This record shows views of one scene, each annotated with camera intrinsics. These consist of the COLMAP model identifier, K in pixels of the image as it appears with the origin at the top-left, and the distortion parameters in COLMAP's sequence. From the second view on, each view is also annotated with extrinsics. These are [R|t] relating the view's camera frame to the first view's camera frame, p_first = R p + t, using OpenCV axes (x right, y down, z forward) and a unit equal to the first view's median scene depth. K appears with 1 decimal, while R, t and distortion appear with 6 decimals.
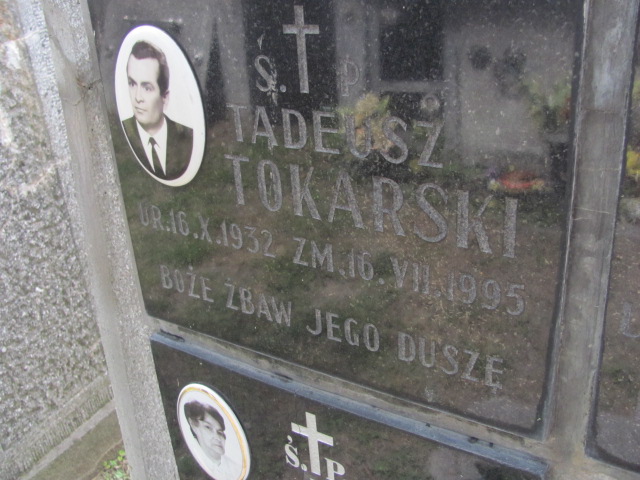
lens RADIAL K [[673.9, 0, 320.0], [0, 673.9, 240.0], [0, 0, 1]] dist [-0.228169, 0.276783]
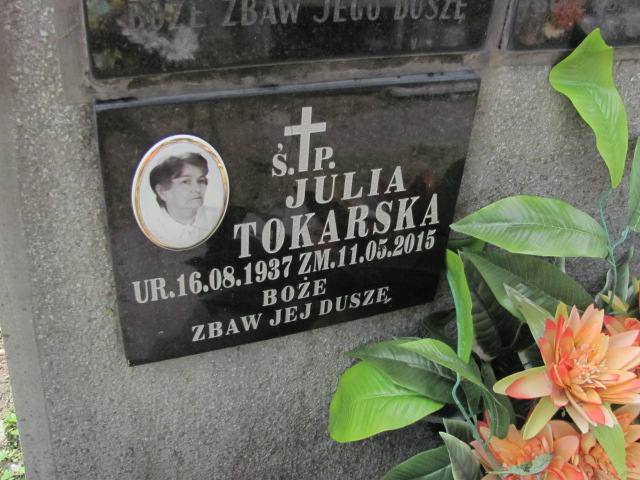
lens RADIAL K [[673.9, 0, 320.0], [0, 673.9, 240.0], [0, 0, 1]] dist [-0.228169, 0.276783]
pose [[0.564935, -0.374552, 0.735227, -0.940925], [0.236061, 0.927160, 0.290945, 0.152672], [-0.790648, 0.009193, 0.612202, 0.310800]]
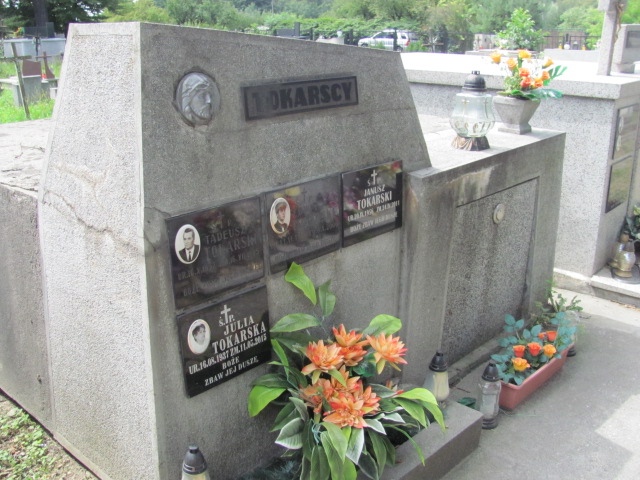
lens RADIAL K [[673.9, 0, 320.0], [0, 673.9, 240.0], [0, 0, 1]] dist [-0.228169, 0.276783]
pose [[0.185391, -0.232791, 0.954693, -3.875087], [0.431438, 0.892171, 0.133765, -0.407674], [-0.882888, 0.387092, 0.265835, -0.790230]]
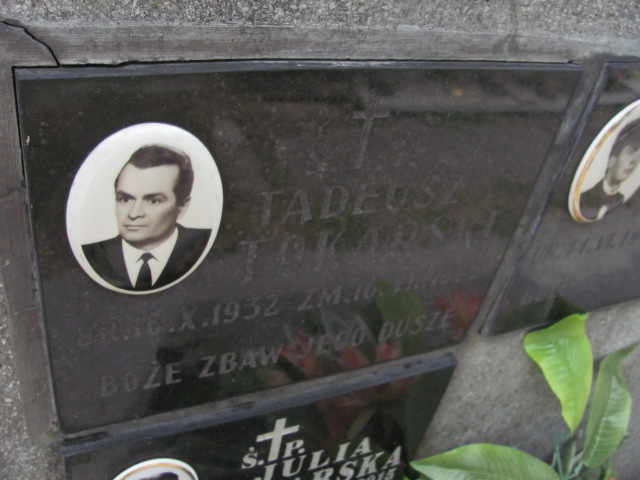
lens RADIAL K [[673.9, 0, 320.0], [0, 673.9, 240.0], [0, 0, 1]] dist [-0.228169, 0.276783]
pose [[0.526305, -0.392979, 0.754036, -0.711178], [0.150697, 0.915864, 0.372134, -0.417896], [-0.836835, -0.082225, 0.541245, 0.395529]]
